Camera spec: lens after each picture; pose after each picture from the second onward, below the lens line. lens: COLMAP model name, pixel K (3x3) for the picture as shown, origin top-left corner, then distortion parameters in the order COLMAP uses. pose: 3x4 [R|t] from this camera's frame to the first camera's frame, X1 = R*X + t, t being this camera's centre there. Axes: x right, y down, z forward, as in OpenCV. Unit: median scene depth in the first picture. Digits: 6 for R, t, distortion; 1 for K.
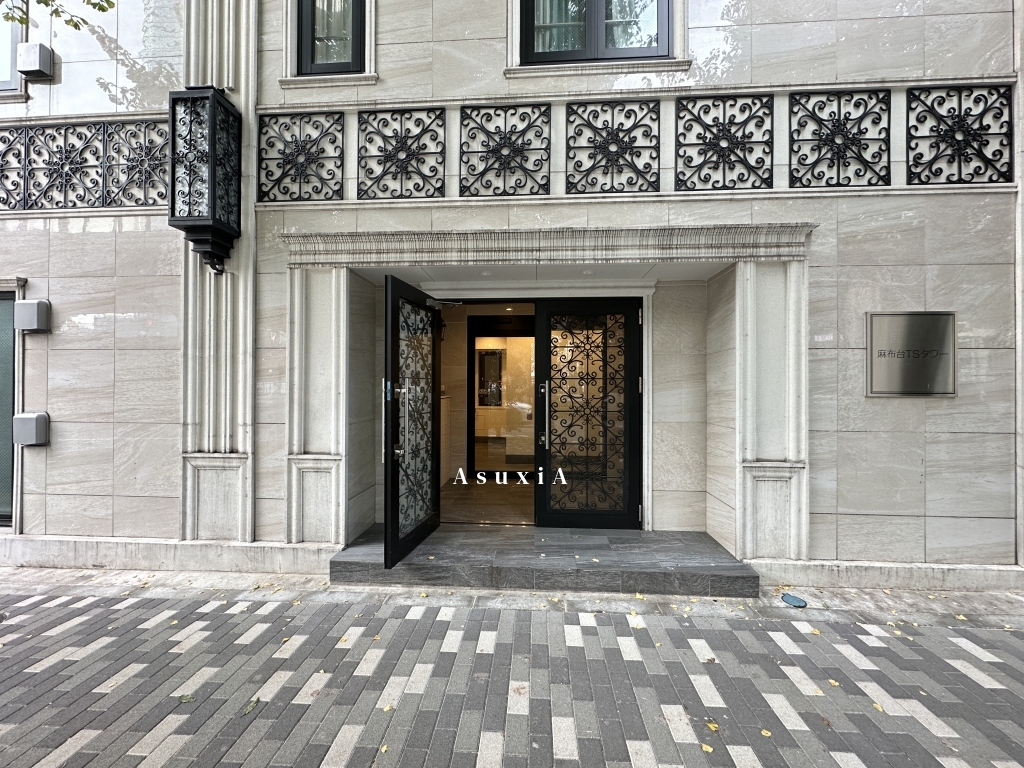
lens RADIAL K [[407.4, 0, 512.0], [0, 407.4, 384.0], [0, 0, 1]] dist [-0.001692, 0.000216]
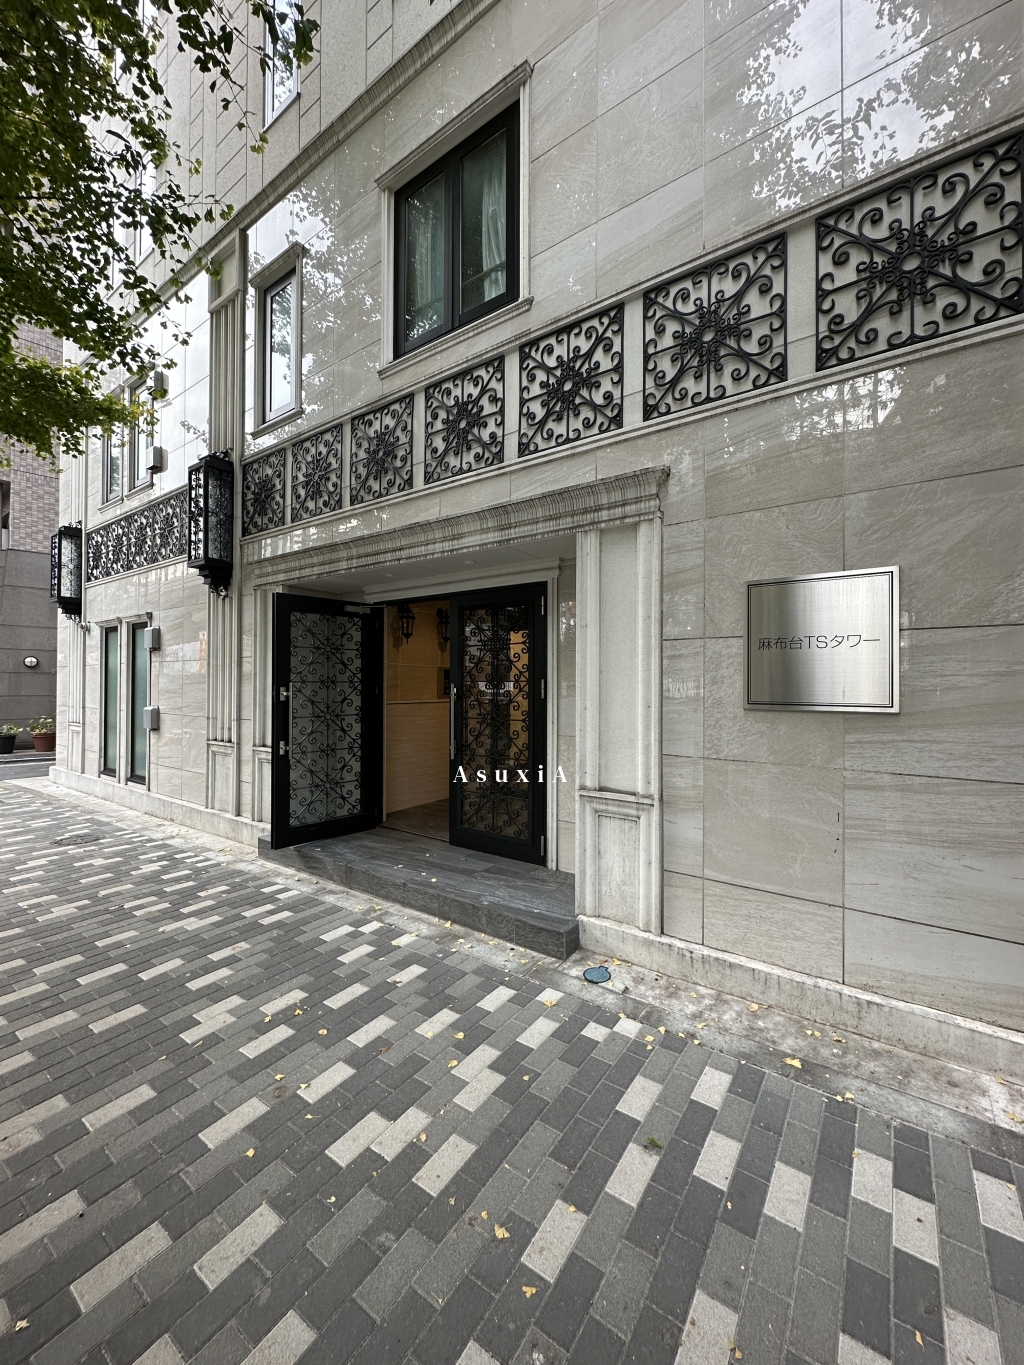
lens RADIAL K [[543.0, 0, 512.1], [0, 543.0, 680.0], [0, 0, 1]] dist [-0.001692, 0.000216]
pose [[0.852359, -0.003825, -0.522943, 1.006893], [0.000383, 0.999978, -0.006688, -0.010220], [0.522957, 0.005500, 0.852341, 0.045750]]
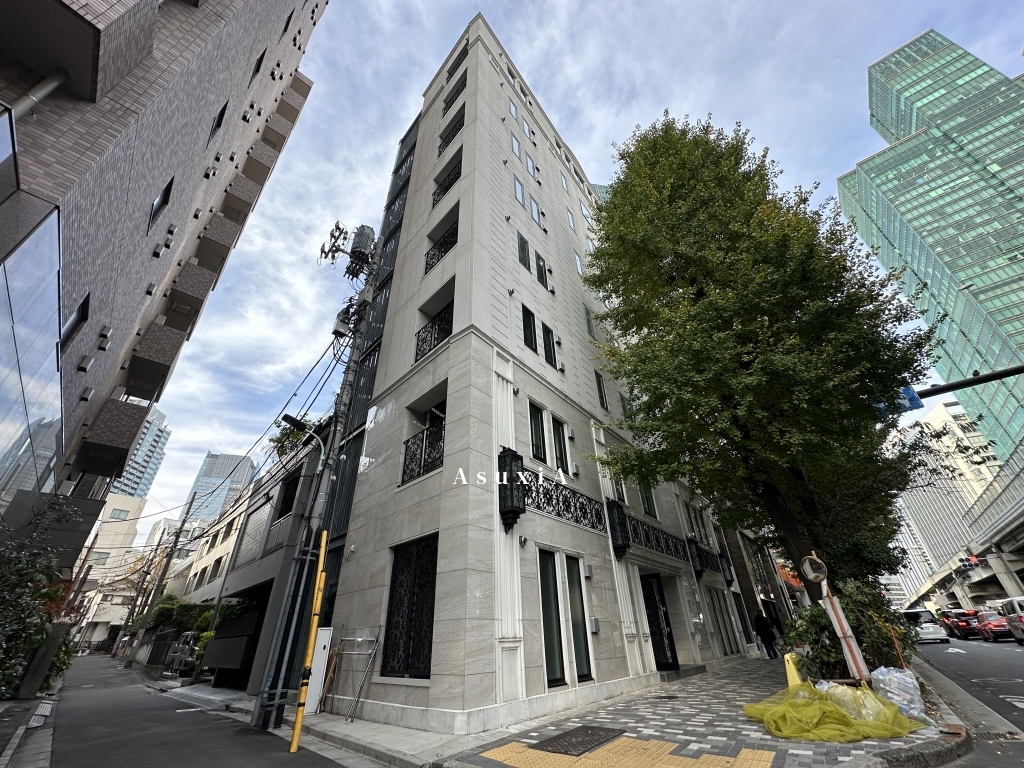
lens RADIAL K [[407.4, 0, 512.0], [0, 407.4, 384.0], [0, 0, 1]] dist [-0.001692, 0.000216]
pose [[0.409164, 0.390283, 0.824781, -2.032876], [0.095368, 0.880666, -0.464038, -0.036401], [-0.907463, 0.268525, 0.323116, 0.180985]]
